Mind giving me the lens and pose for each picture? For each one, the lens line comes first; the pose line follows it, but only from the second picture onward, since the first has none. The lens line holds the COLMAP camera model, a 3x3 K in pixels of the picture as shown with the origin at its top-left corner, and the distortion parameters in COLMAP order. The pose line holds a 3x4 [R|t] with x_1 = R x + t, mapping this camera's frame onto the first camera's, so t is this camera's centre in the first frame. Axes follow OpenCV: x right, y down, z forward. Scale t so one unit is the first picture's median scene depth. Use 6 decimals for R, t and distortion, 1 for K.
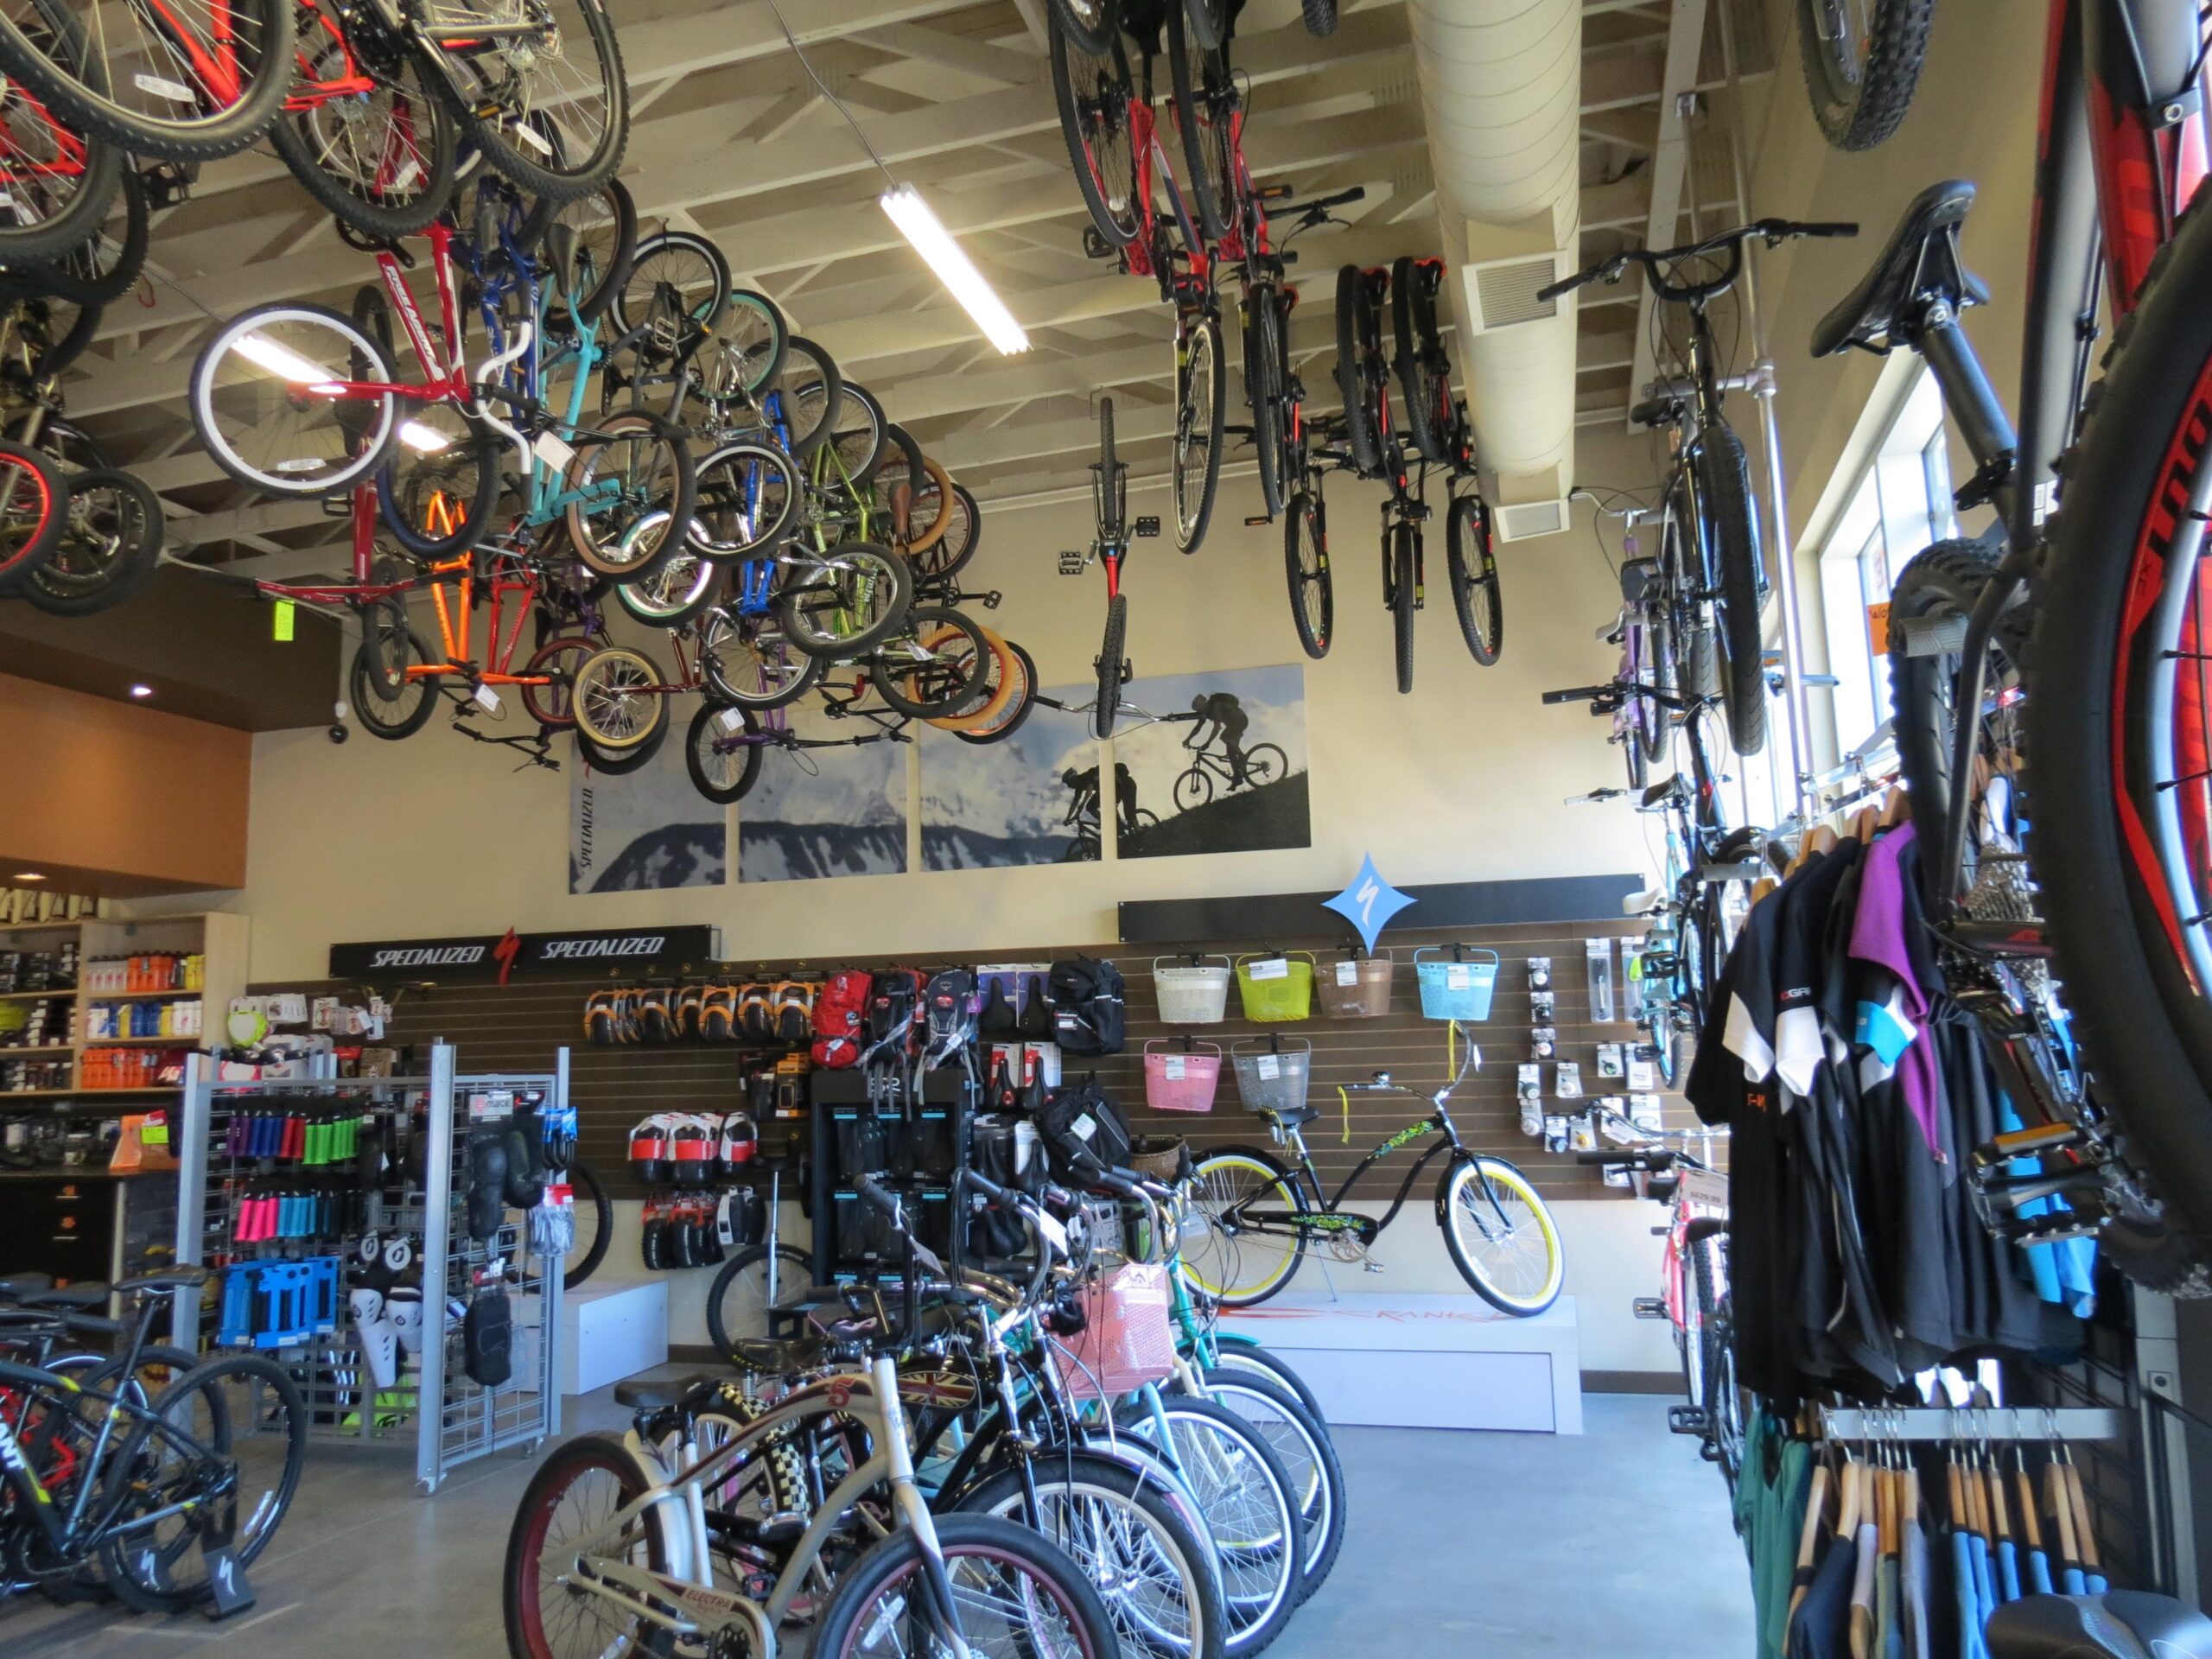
lens RADIAL K [[1591.2, 0, 1104.8], [0, 1591.2, 825.5], [0, 0, 1]] dist [-0.024669, 0.004152]
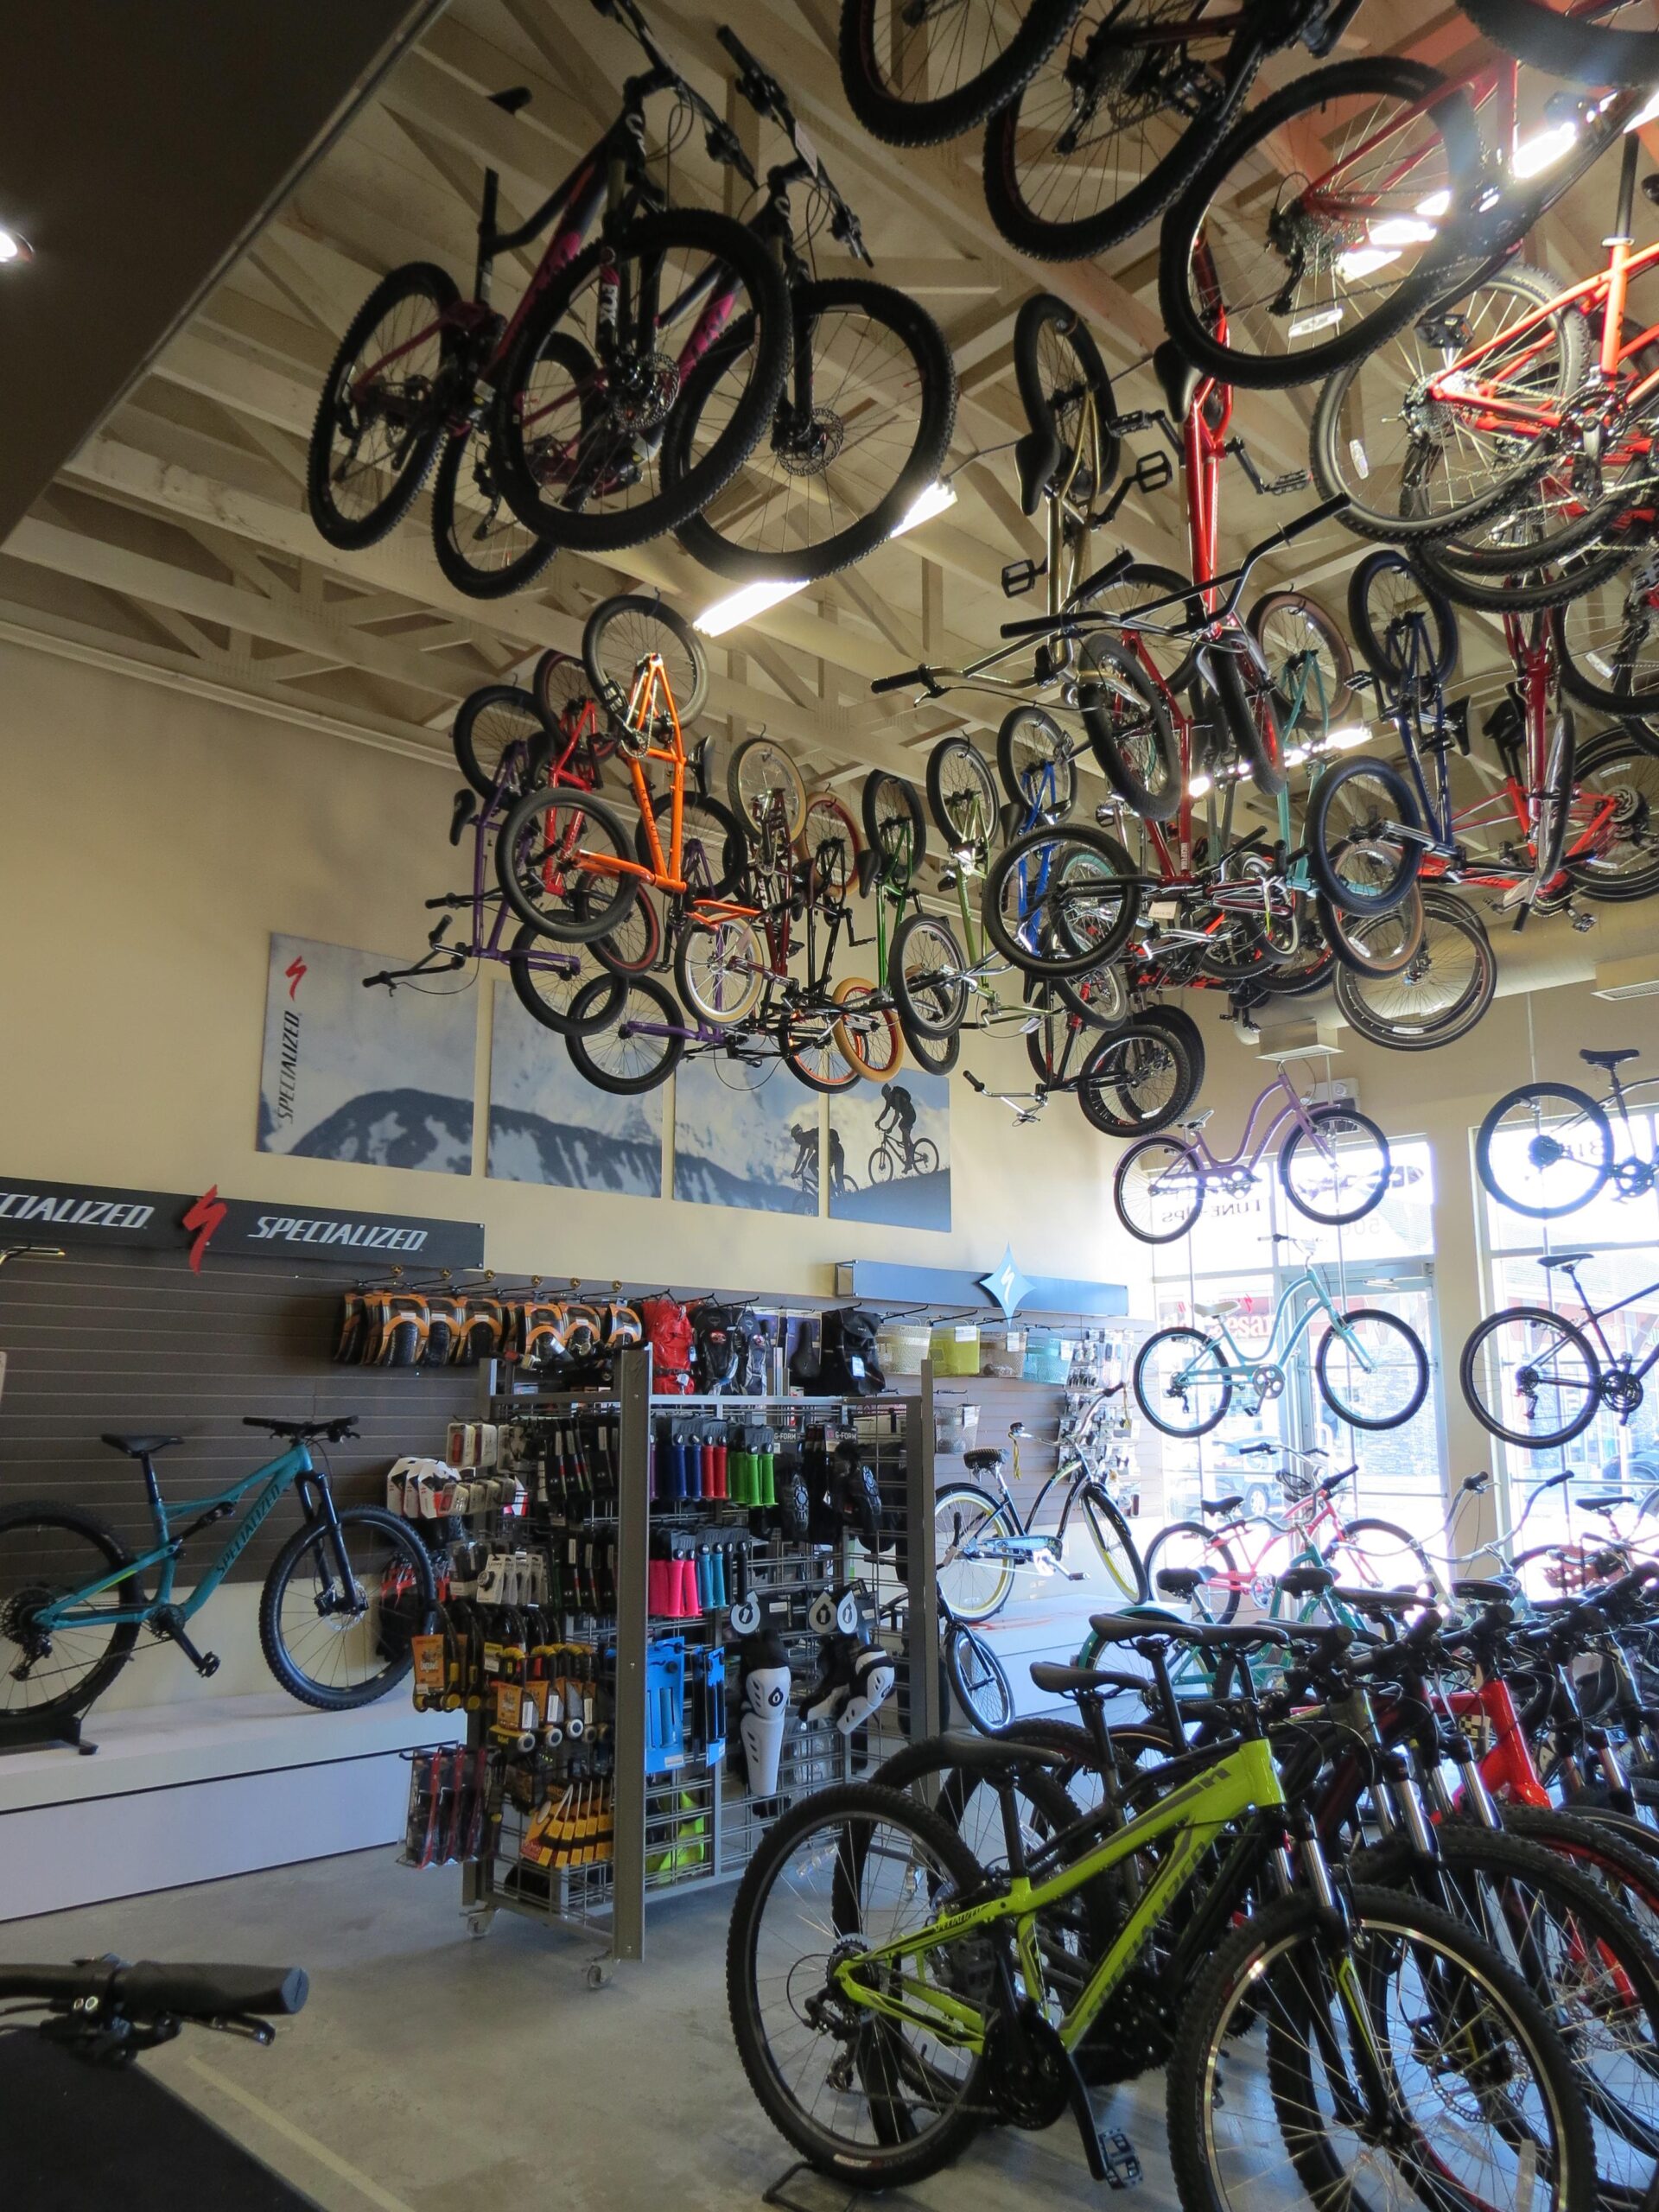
lens RADIAL K [[1591.2, 0, 836.5], [0, 1591.2, 1119.2], [0, 0, 1]] dist [-0.024669, 0.004152]
pose [[0.491661, 0.187011, 0.850468, -0.865897], [-0.137198, 0.981104, -0.136422, 0.096110], [-0.859911, -0.049609, 0.508028, 0.432900]]
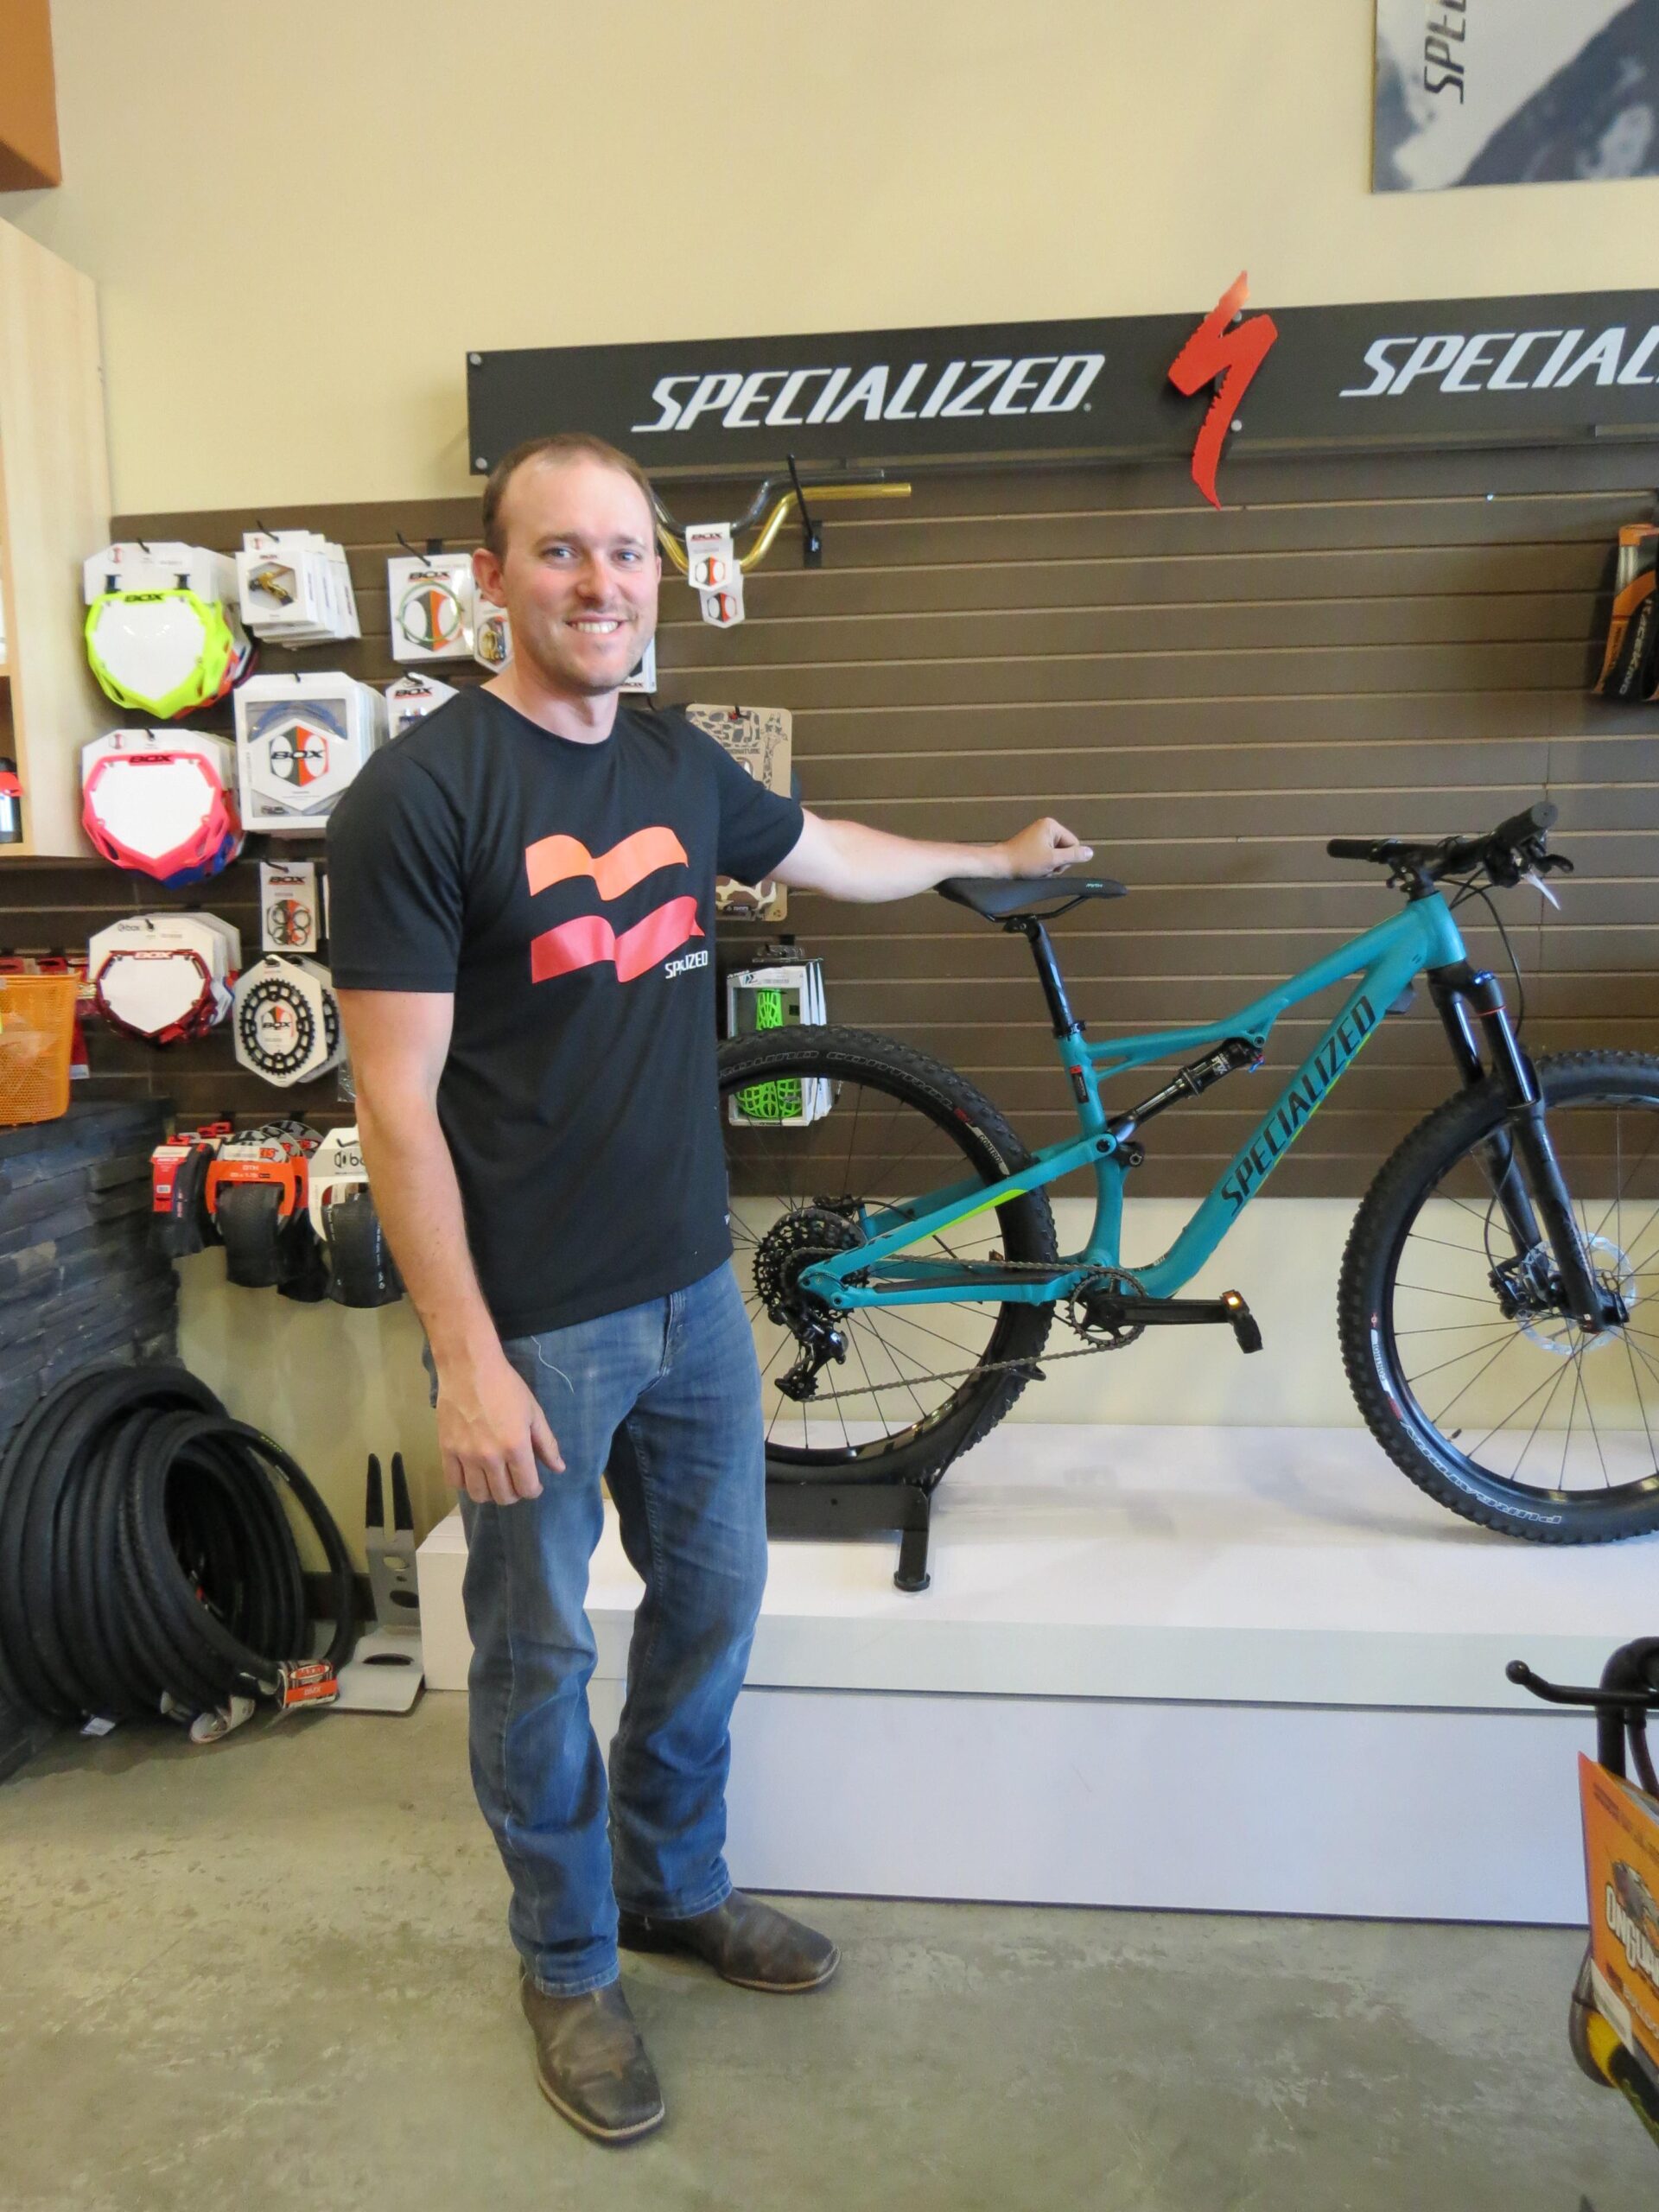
lens RADIAL K [[1591.2, 0, 836.0], [0, 1591.2, 1121.7], [0, 0, 1]] dist [-0.024669, 0.004152]
pose [[0.983619, -0.015138, 0.179626, -0.516718], [-0.033642, 0.963544, 0.265427, 0.142361], [-0.177095, -0.267122, 0.947250, 0.733413]]
